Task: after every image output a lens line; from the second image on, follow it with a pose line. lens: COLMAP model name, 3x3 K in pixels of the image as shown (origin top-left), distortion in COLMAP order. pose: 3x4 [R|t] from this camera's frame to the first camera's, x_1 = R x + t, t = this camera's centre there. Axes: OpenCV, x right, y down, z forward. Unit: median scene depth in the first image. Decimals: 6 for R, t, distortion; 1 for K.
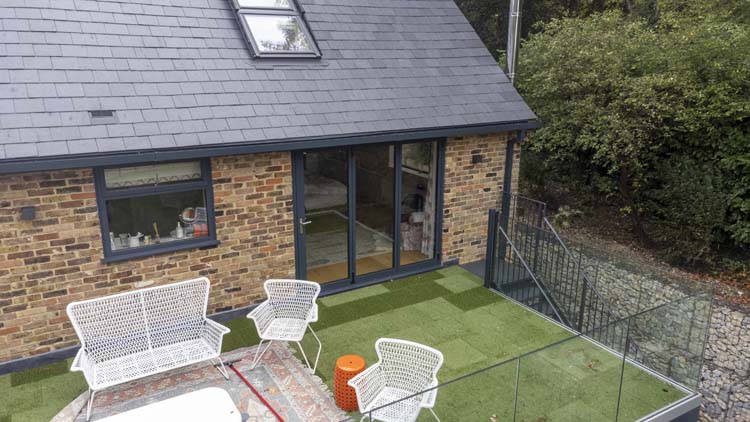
lens RADIAL K [[557.6, 0, 370.6], [0, 557.6, 209.7], [0, 0, 1]] dist [0.027514, 0.031414]
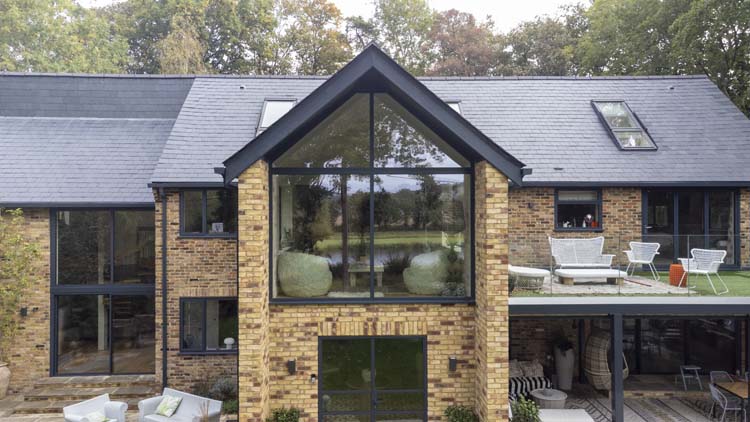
lens RADIAL K [[557.6, 0, 370.4], [0, 557.6, 211.9], [0, 0, 1]] dist [0.027514, 0.031414]
pose [[0.871957, -0.003459, -0.489571, -0.002728], [-0.126183, 0.964603, -0.231556, 0.583204], [0.473043, 0.263682, 0.840656, -1.191526]]
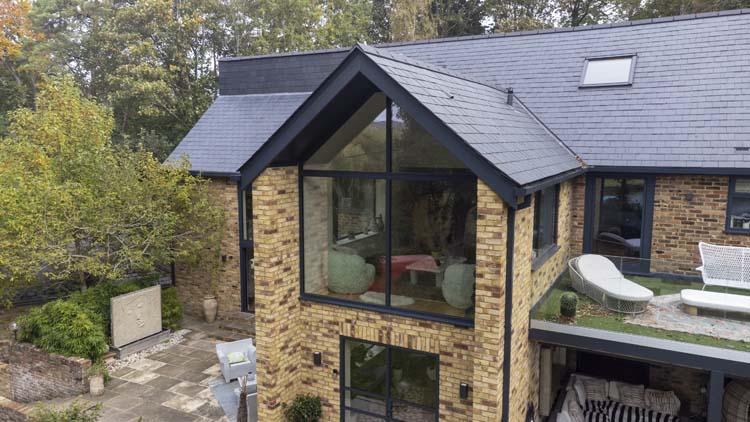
lens RADIAL K [[557.6, 0, 372.8], [0, 557.6, 211.8], [0, 0, 1]] dist [0.027514, 0.031414]
pose [[0.511139, 0.104619, -0.853107, 0.418024], [-0.231522, 0.972635, -0.019440, 0.286278], [0.827728, 0.207450, 0.521374, -0.755299]]
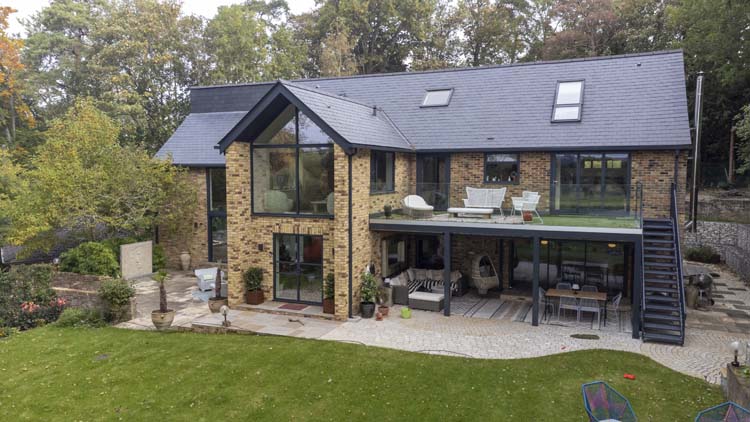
lens RADIAL K [[557.6, 0, 372.0], [0, 557.6, 211.8], [0, 0, 1]] dist [0.027514, 0.031414]
pose [[0.585139, 0.054438, -0.809104, 1.591411], [-0.218168, 0.971526, -0.092413, 0.621298], [0.781034, 0.230595, 0.580354, -1.205549]]
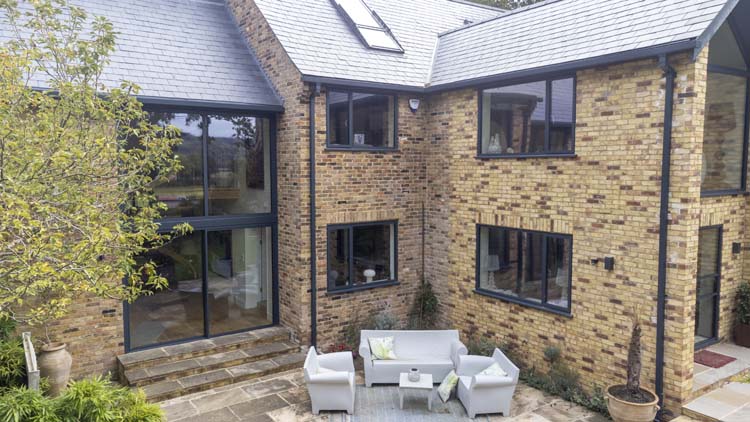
lens RADIAL K [[557.6, 0, 375.5], [0, 557.6, 210.0], [0, 0, 1]] dist [0.027514, 0.031414]
pose [[0.998021, -0.010576, 0.061980, -1.569395], [0.022272, 0.981301, -0.191185, 0.772365], [-0.058799, 0.192187, 0.979595, -1.339663]]
